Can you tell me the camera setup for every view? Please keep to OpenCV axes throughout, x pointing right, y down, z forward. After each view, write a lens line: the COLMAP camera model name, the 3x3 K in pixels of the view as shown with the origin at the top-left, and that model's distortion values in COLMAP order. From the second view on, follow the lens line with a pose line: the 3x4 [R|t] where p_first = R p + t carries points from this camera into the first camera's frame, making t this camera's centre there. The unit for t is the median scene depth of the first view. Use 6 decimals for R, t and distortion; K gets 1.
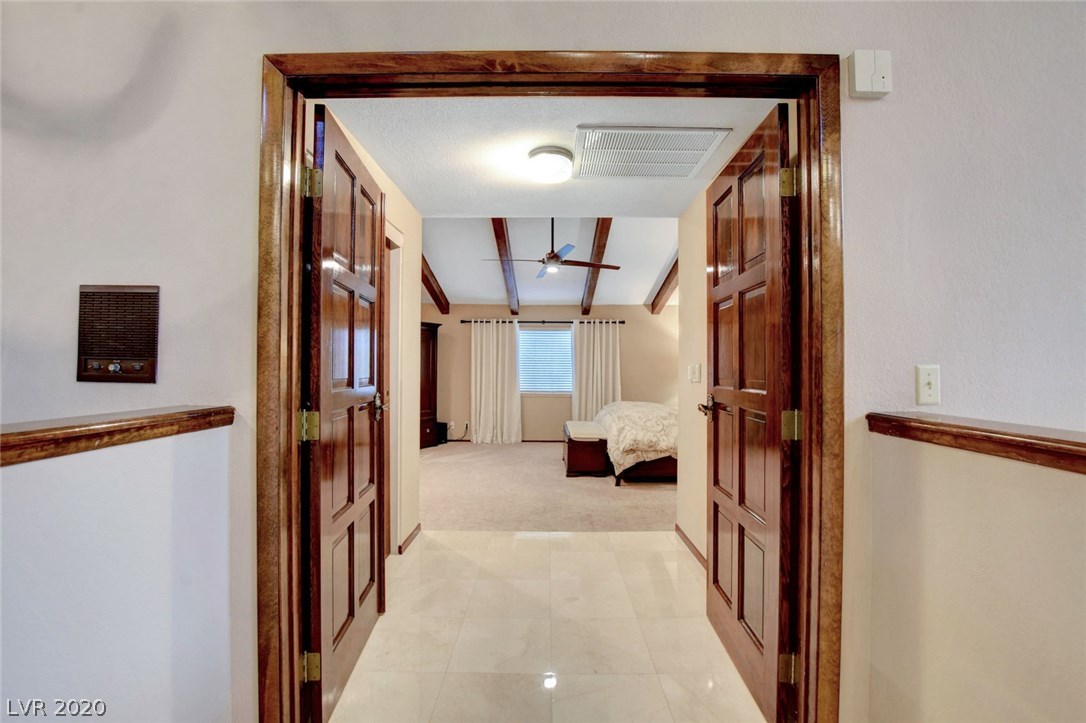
lens RADIAL K [[474.9, 0, 543.2], [0, 474.9, 360.2], [0, 0, 1]] dist [-0.025384, -0.000414]
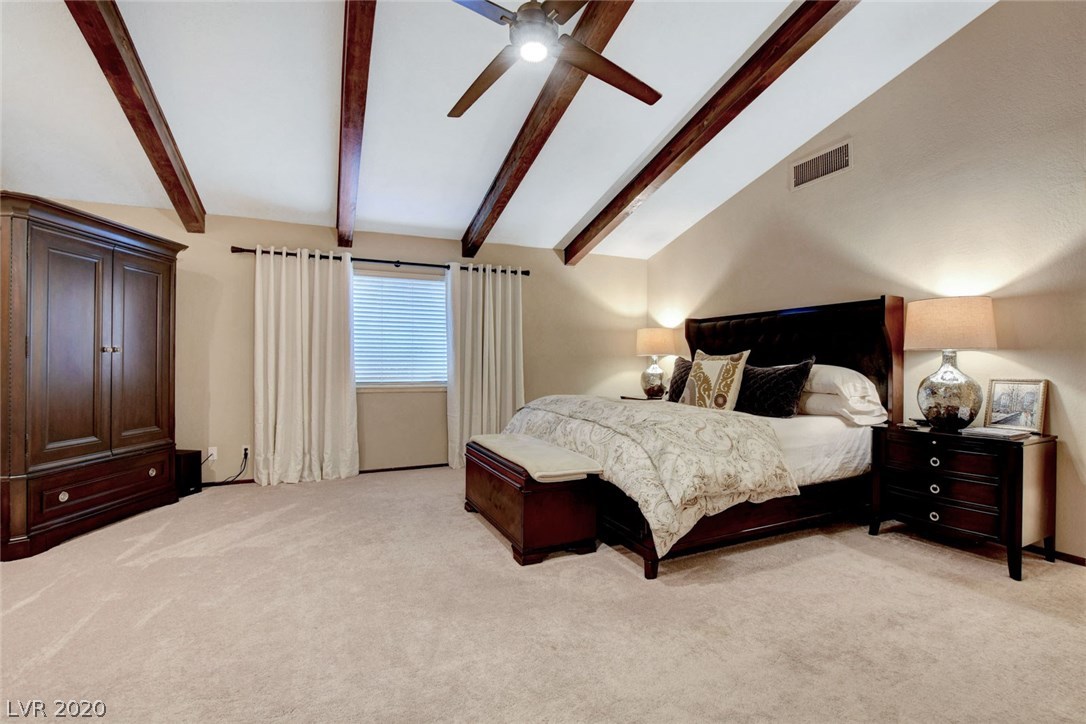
lens RADIAL K [[474.9, 0, 541.8], [0, 474.9, 362.8], [0, 0, 1]] dist [-0.025384, -0.000414]
pose [[0.907896, -0.002533, 0.419189, -0.083596], [-0.002548, 0.999930, 0.011560, 0.034135], [-0.419189, -0.011563, 0.907826, 0.405375]]
